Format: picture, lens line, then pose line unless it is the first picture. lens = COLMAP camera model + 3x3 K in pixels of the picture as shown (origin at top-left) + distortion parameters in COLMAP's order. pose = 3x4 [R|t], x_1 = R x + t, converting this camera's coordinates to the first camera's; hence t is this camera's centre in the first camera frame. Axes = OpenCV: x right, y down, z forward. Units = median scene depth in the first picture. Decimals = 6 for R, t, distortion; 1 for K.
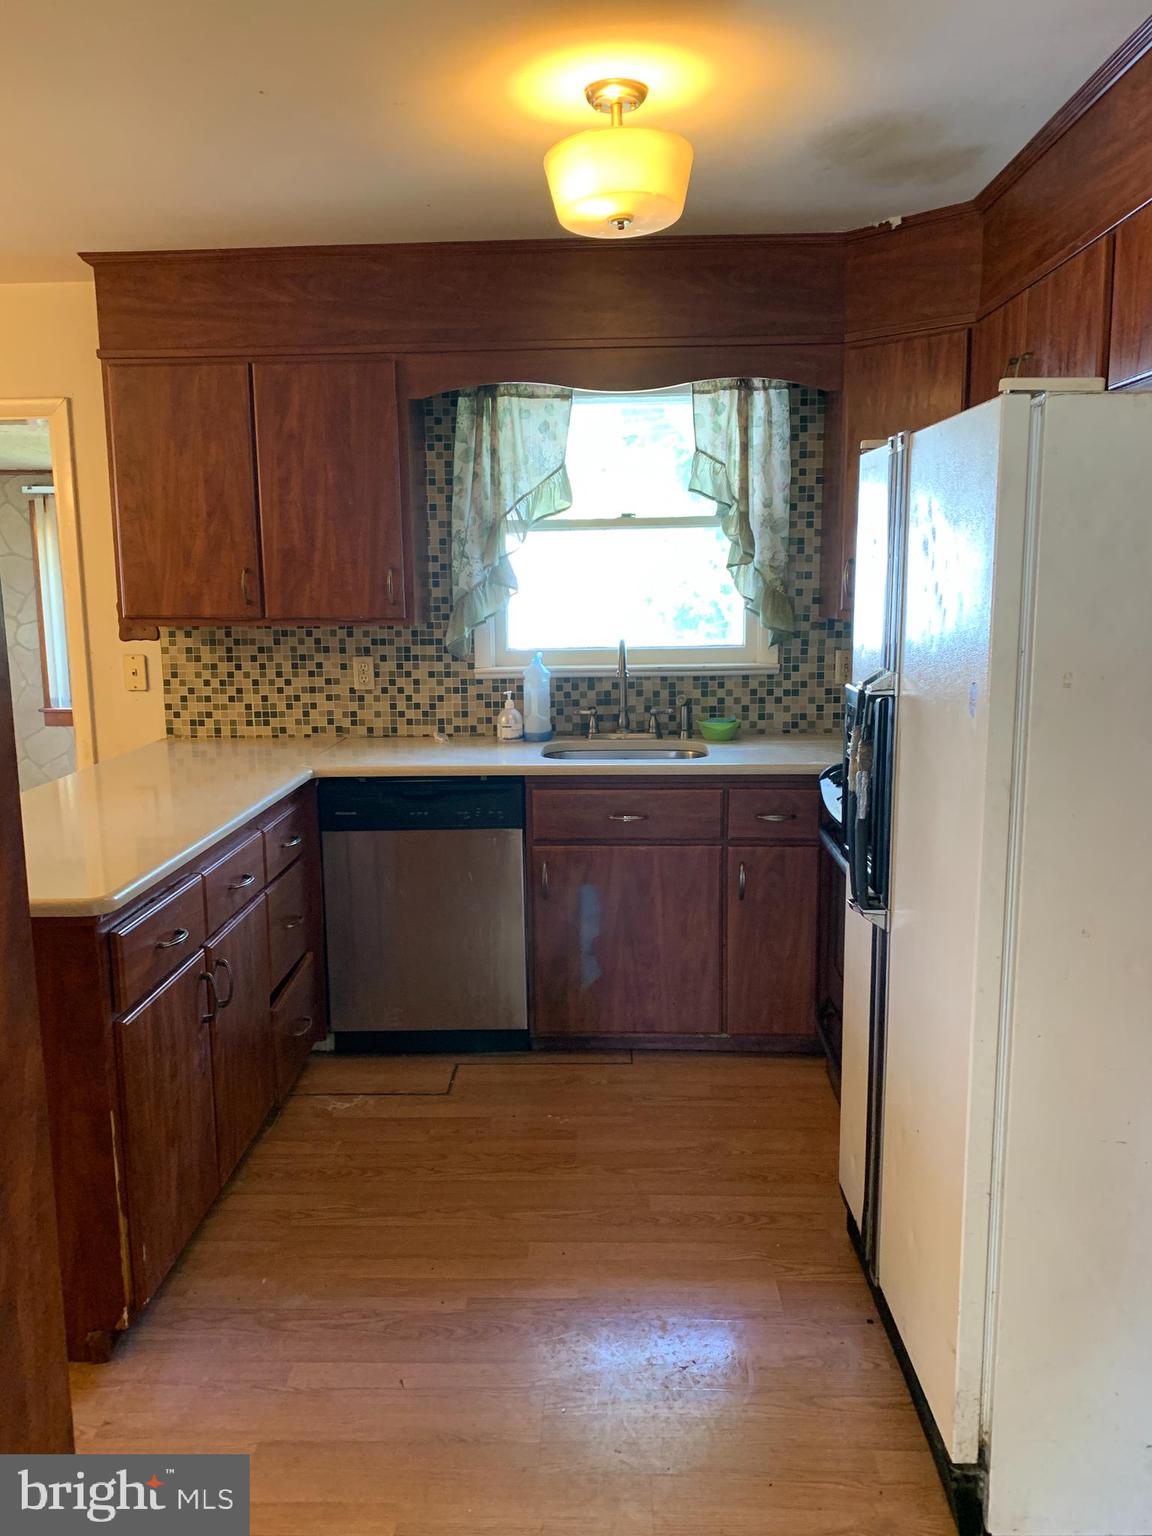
lens RADIAL K [[1194.3, 0, 574.5], [0, 1194.3, 765.6], [0, 0, 1]] dist [0.063069, -0.064691]
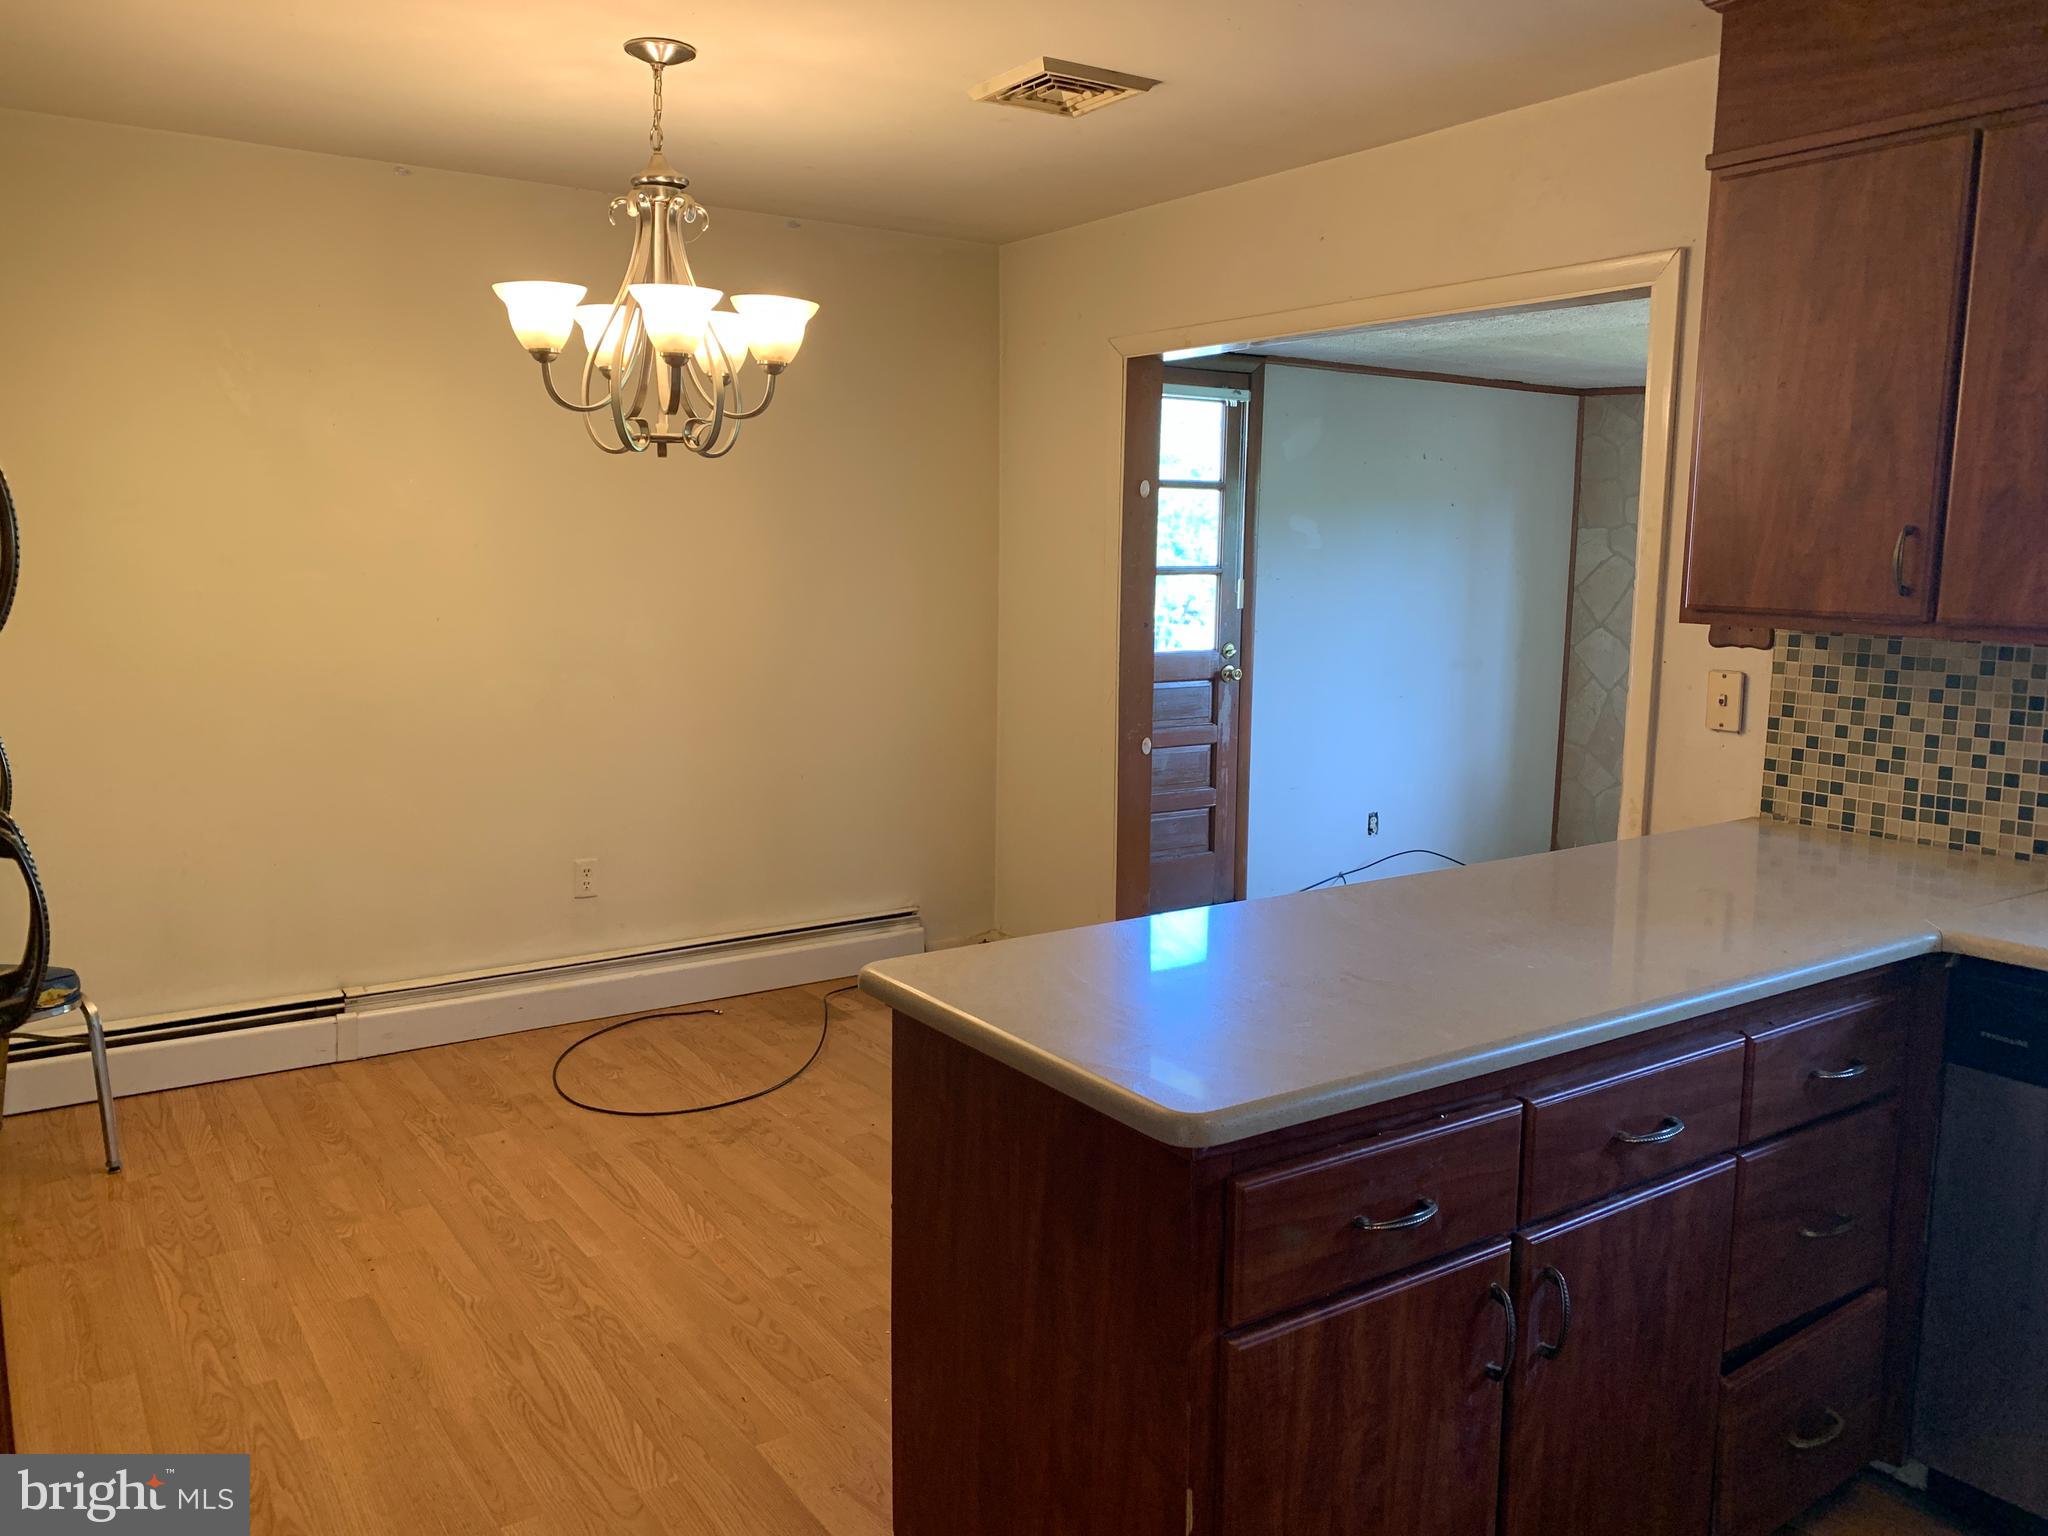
lens RADIAL K [[1592.4, 0, 1031.1], [0, 1592.4, 772.2], [0, 0, 1]] dist [0.063069, -0.064691]
pose [[0.600506, 0.135710, -0.788020, 0.060248], [-0.144350, 0.987700, 0.060097, -0.040987], [0.786483, 0.077662, 0.612710, 0.248103]]
